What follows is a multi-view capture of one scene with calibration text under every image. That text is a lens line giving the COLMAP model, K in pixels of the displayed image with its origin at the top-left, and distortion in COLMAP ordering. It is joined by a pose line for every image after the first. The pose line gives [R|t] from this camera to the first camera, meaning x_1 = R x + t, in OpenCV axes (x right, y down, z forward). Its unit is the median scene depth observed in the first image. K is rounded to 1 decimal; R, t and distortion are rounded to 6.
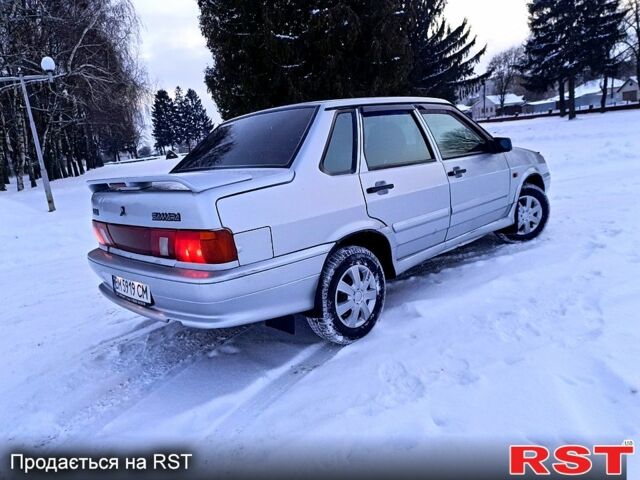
lens RADIAL K [[467.0, 0, 320.0], [0, 467.0, 240.0], [0, 0, 1]] dist [0.023010, -0.001889]
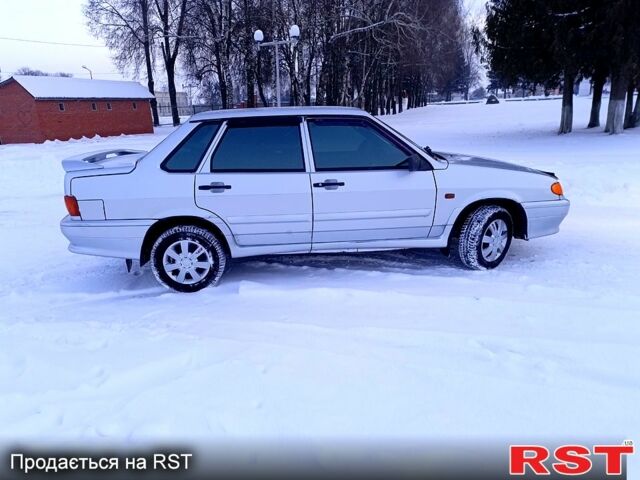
lens RADIAL K [[467.0, 0, 320.0], [0, 467.0, 240.0], [0, 0, 1]] dist [0.023010, -0.001889]
pose [[0.778138, 0.252606, -0.575058, 1.116892], [-0.183360, 0.967039, 0.176678, -0.248007], [0.600733, -0.032037, 0.798807, 0.138403]]
